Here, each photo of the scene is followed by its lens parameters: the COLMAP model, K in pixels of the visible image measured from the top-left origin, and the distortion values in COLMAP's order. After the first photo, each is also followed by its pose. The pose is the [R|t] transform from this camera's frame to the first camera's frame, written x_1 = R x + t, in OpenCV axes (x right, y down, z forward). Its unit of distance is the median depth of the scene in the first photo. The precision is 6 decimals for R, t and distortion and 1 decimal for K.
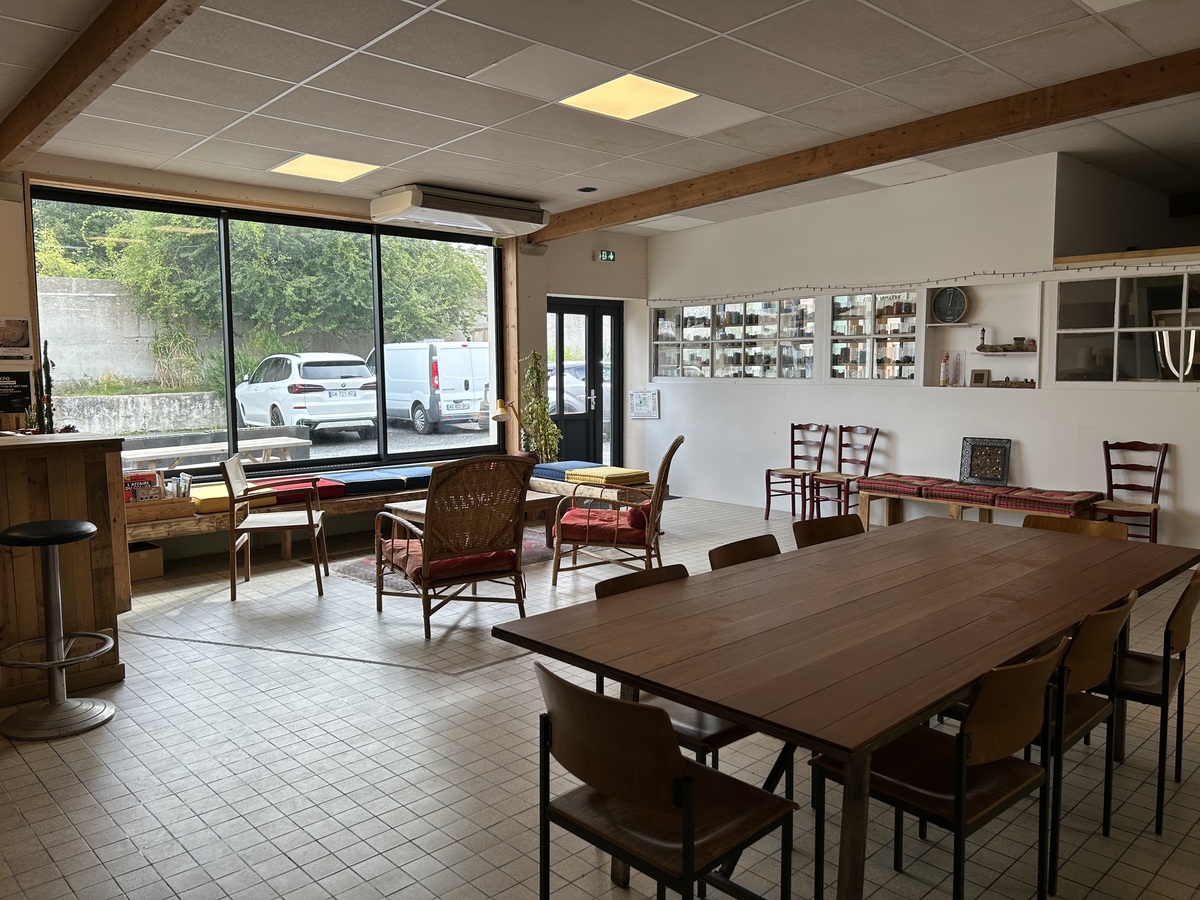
lens RADIAL K [[904.7, 0, 600.0], [0, 904.7, 450.0], [0, 0, 1]] dist [-0.004544, -0.001730]
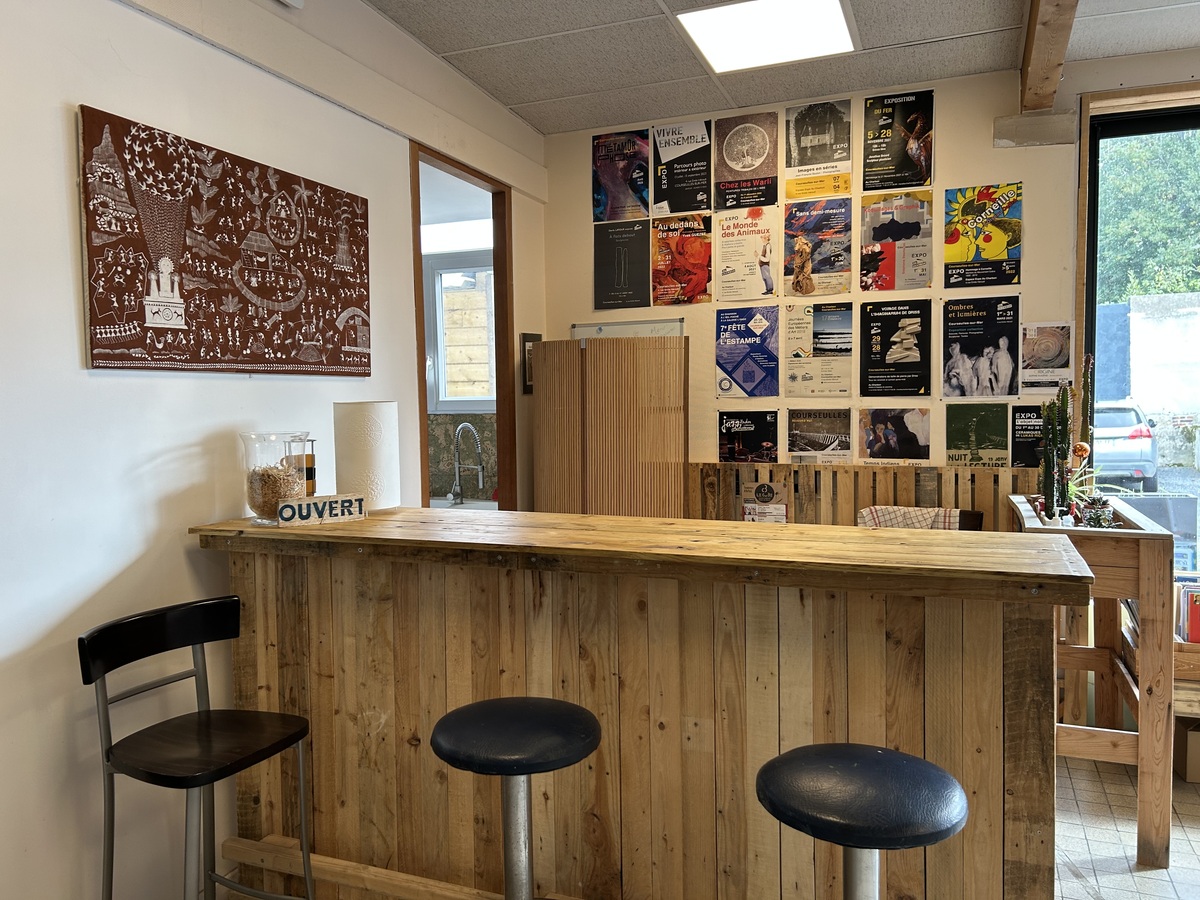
lens RADIAL K [[904.7, 0, 600.0], [0, 904.7, 450.0], [0, 0, 1]] dist [-0.004544, -0.001730]
pose [[0.403965, 0.050471, -0.913381, -0.717286], [-0.081905, 0.996462, 0.018837, -0.163213], [0.911100, 0.067201, 0.406670, 1.791350]]
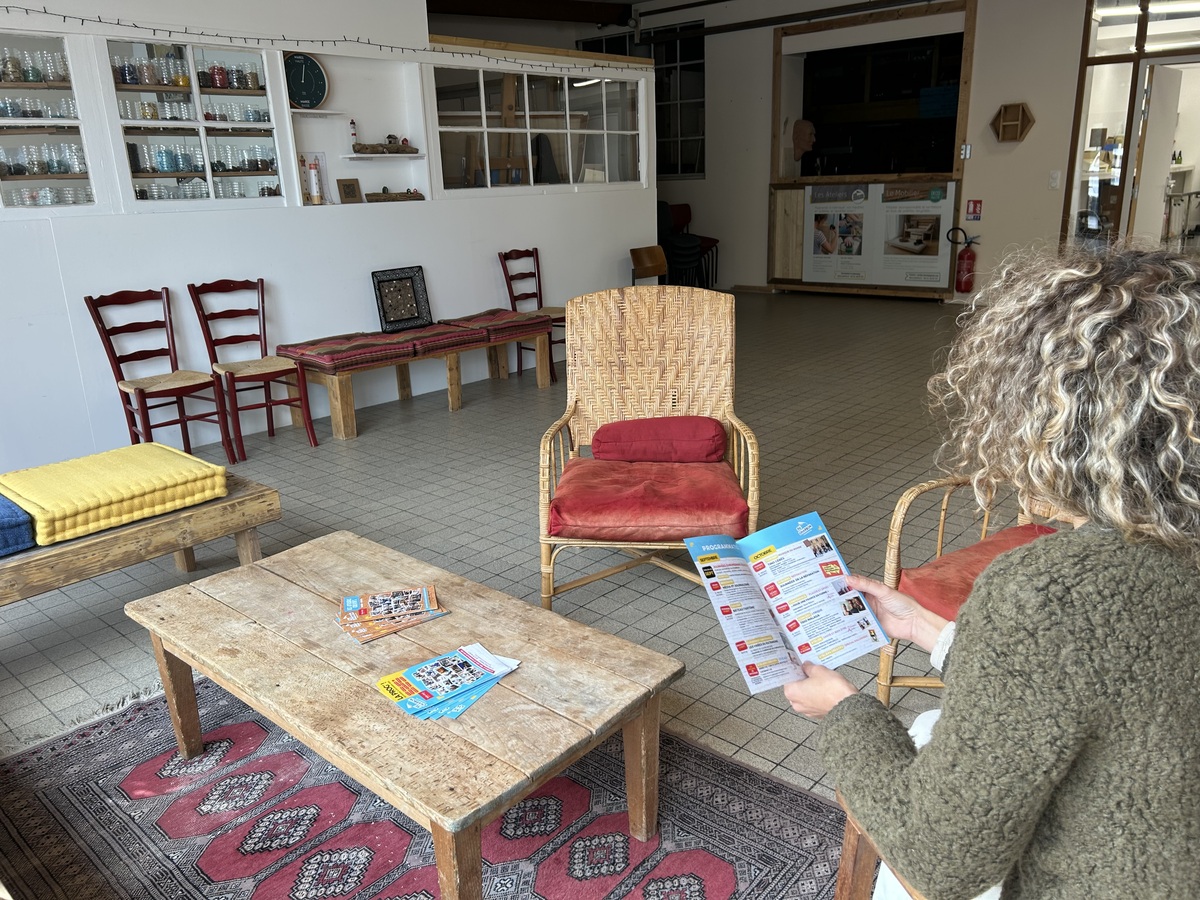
lens RADIAL K [[904.7, 0, 600.0], [0, 904.7, 450.0], [0, 0, 1]] dist [-0.004544, -0.001730]
pose [[-0.079842, -0.268583, 0.959942, -0.372110], [0.141579, 0.950198, 0.277632, -0.055499], [-0.986702, 0.158074, -0.037840, 0.873744]]
